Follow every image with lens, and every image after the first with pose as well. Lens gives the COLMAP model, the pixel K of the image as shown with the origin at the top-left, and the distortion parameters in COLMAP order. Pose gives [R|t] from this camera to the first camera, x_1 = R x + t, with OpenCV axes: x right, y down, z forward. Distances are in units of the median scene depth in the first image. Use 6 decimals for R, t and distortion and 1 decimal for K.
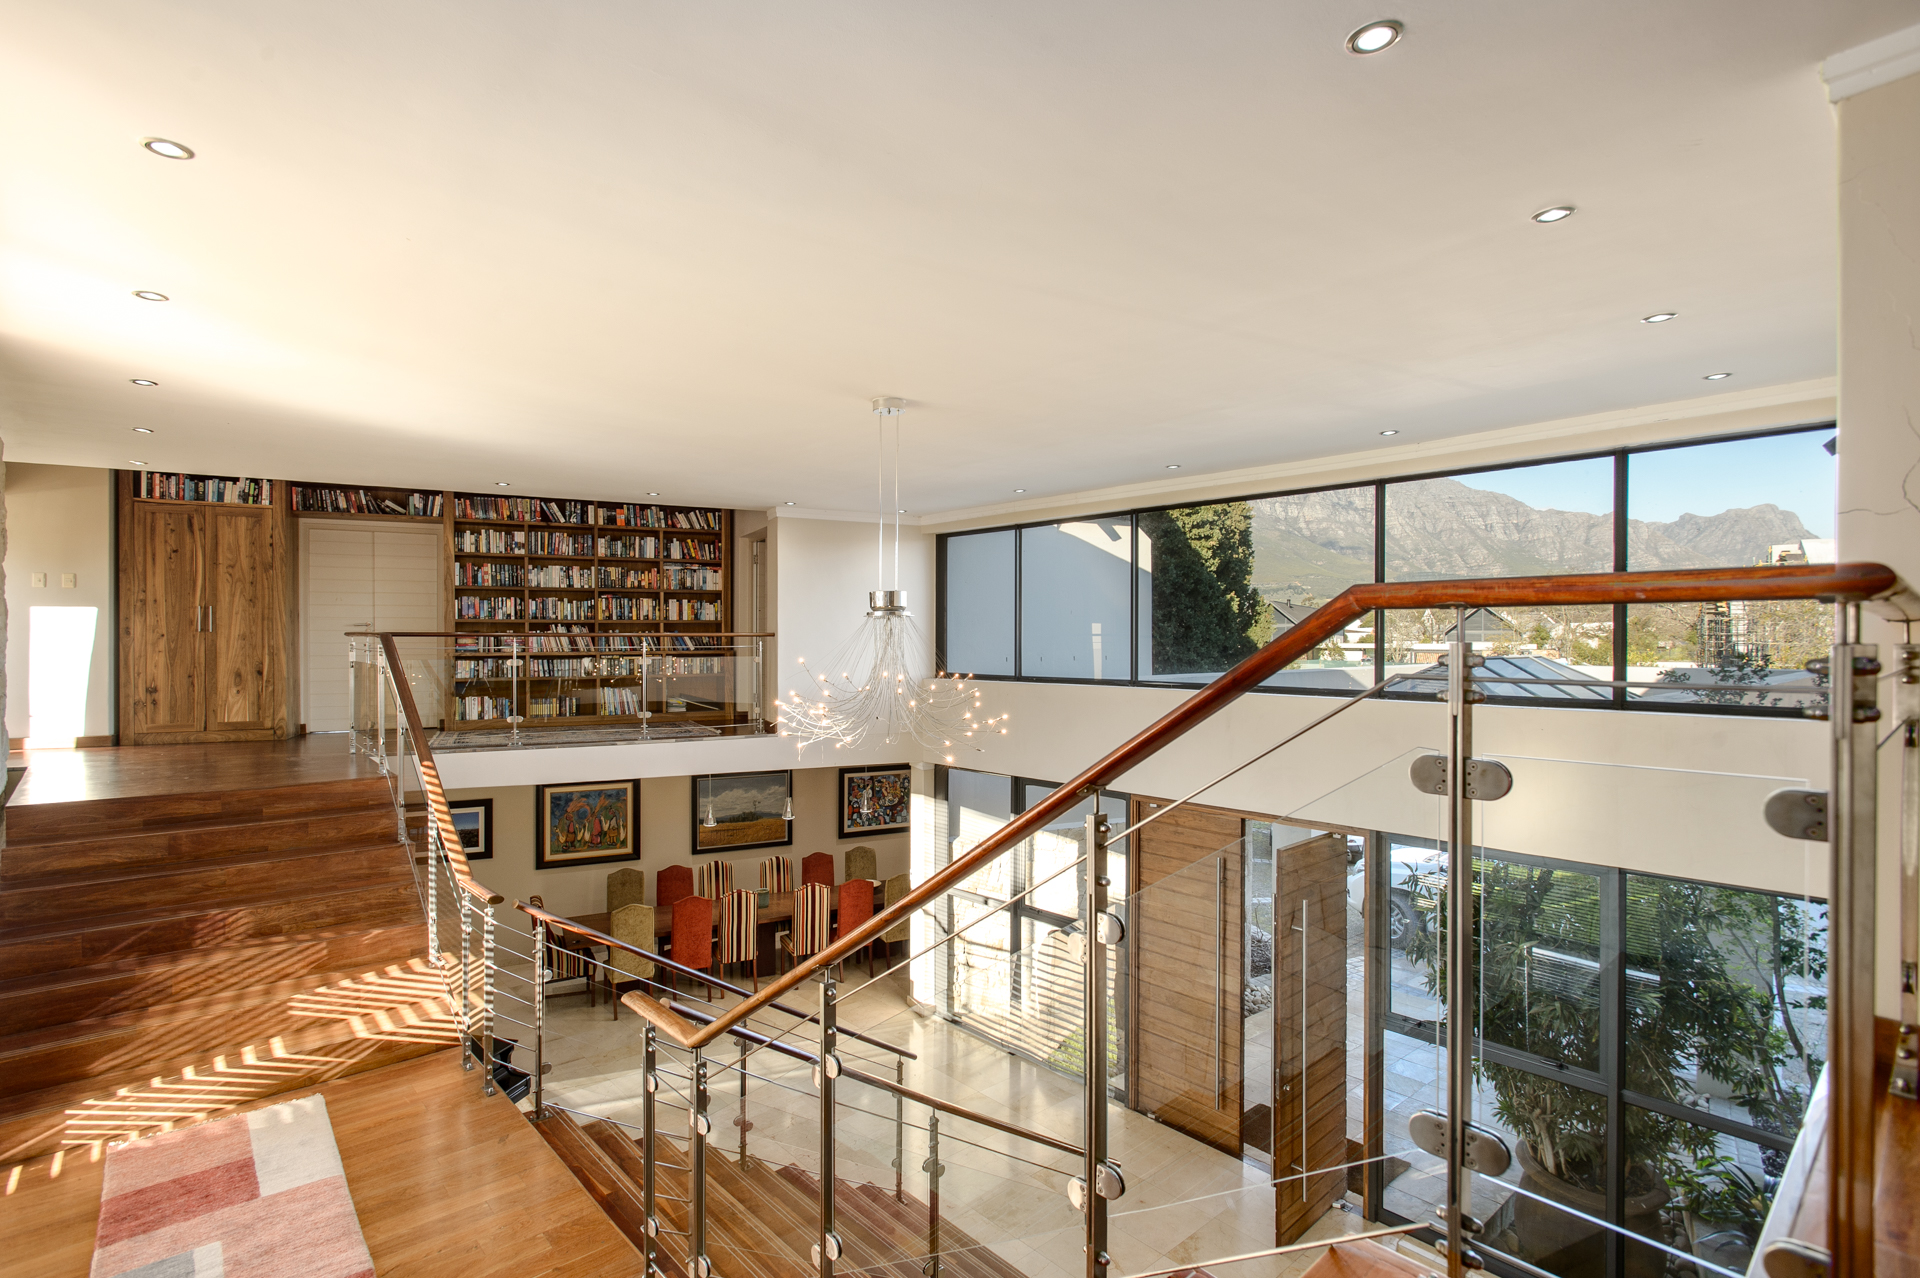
lens RADIAL K [[922.5, 0, 954.0], [0, 922.5, 647.2], [0, 0, 1]] dist [-0.002999, -0.000933]
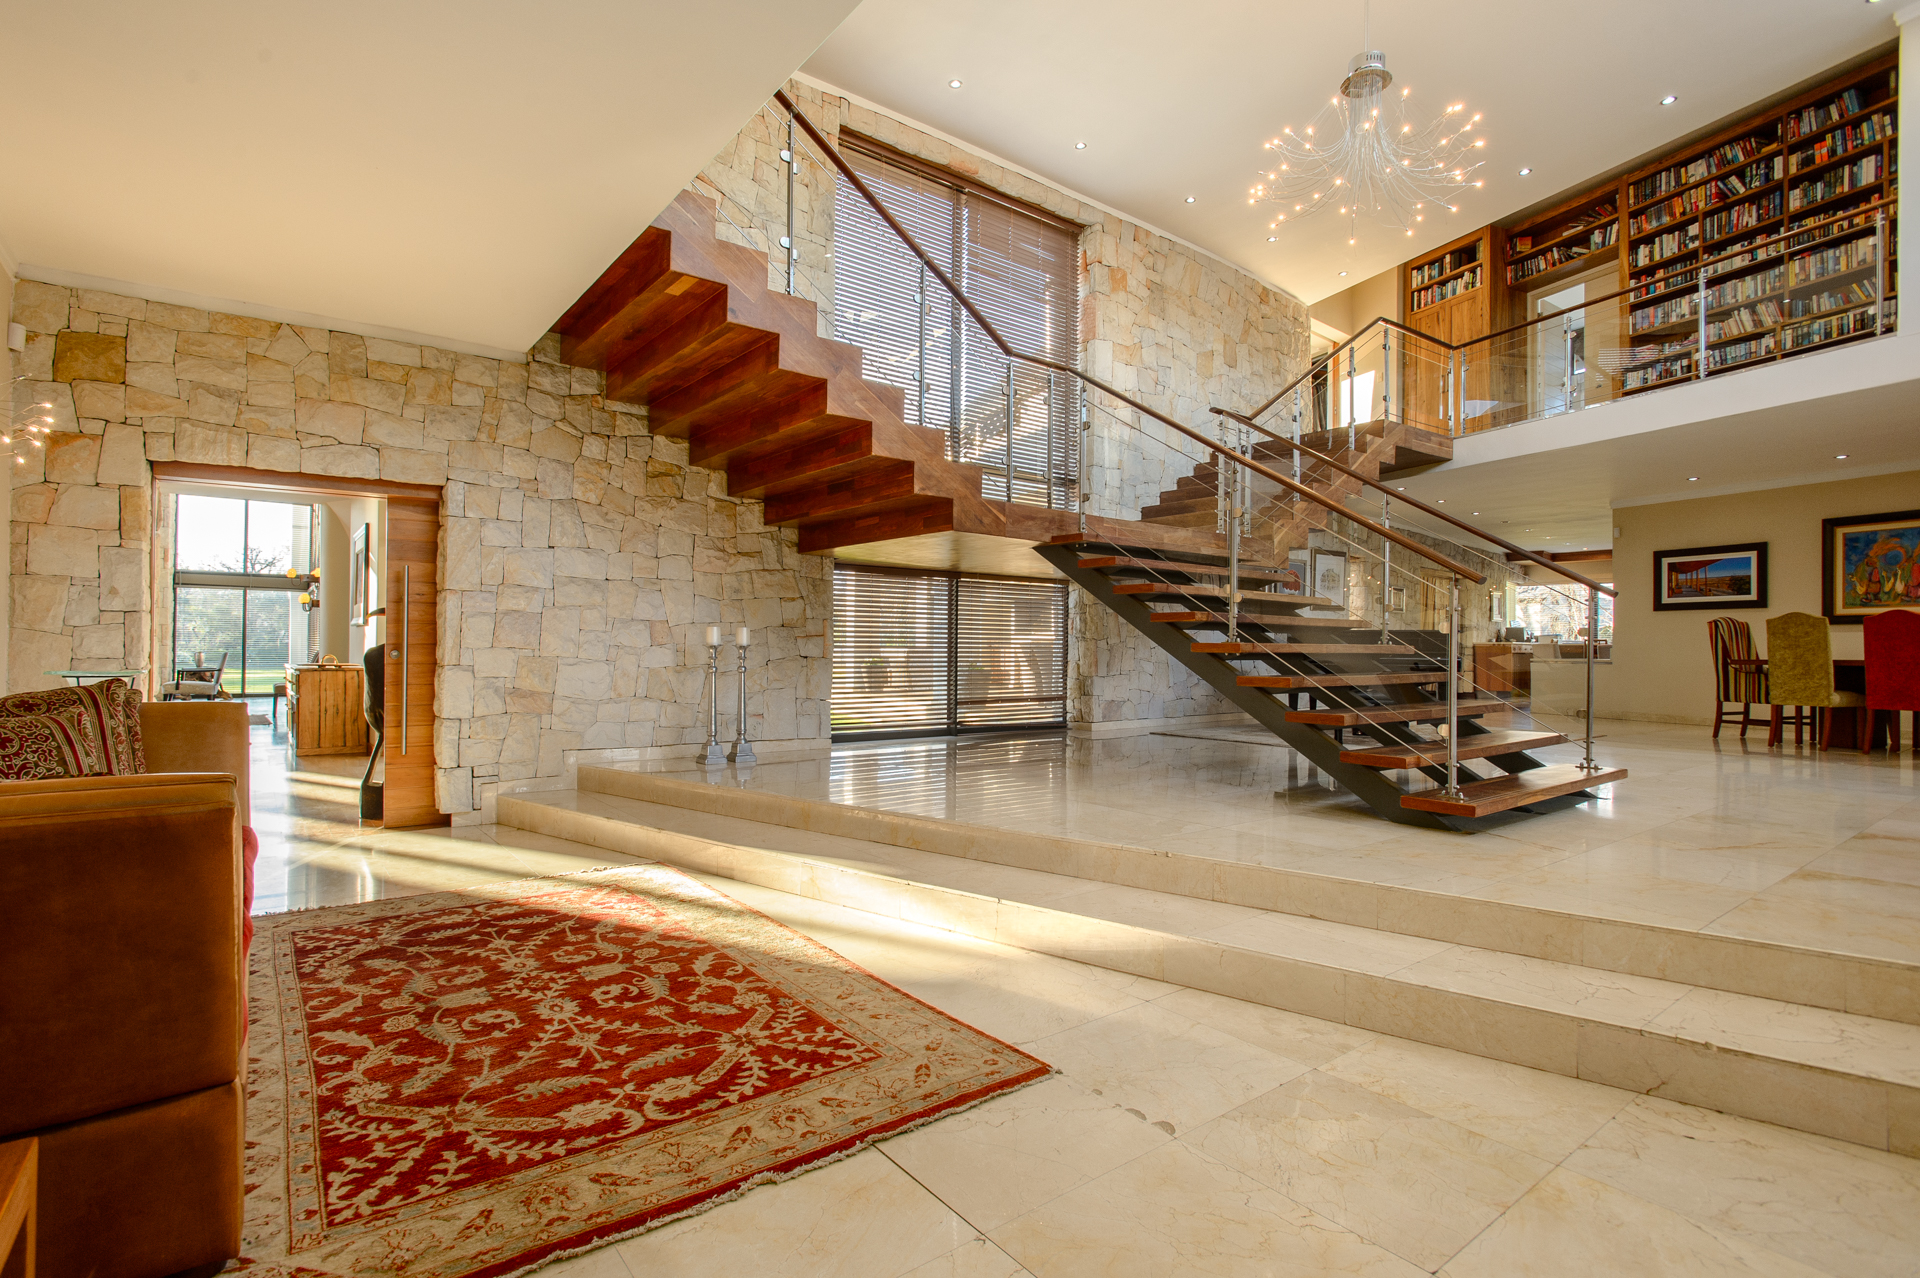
lens RADIAL K [[922.5, 0, 954.2], [0, 922.5, 635.1], [0, 0, 1]] dist [-0.002999, -0.000933]
pose [[-0.065834, -0.020837, -0.997613, 0.494720], [-0.010681, 0.999739, -0.020177, 0.312925], [0.997773, 0.009327, -0.066039, 0.298249]]
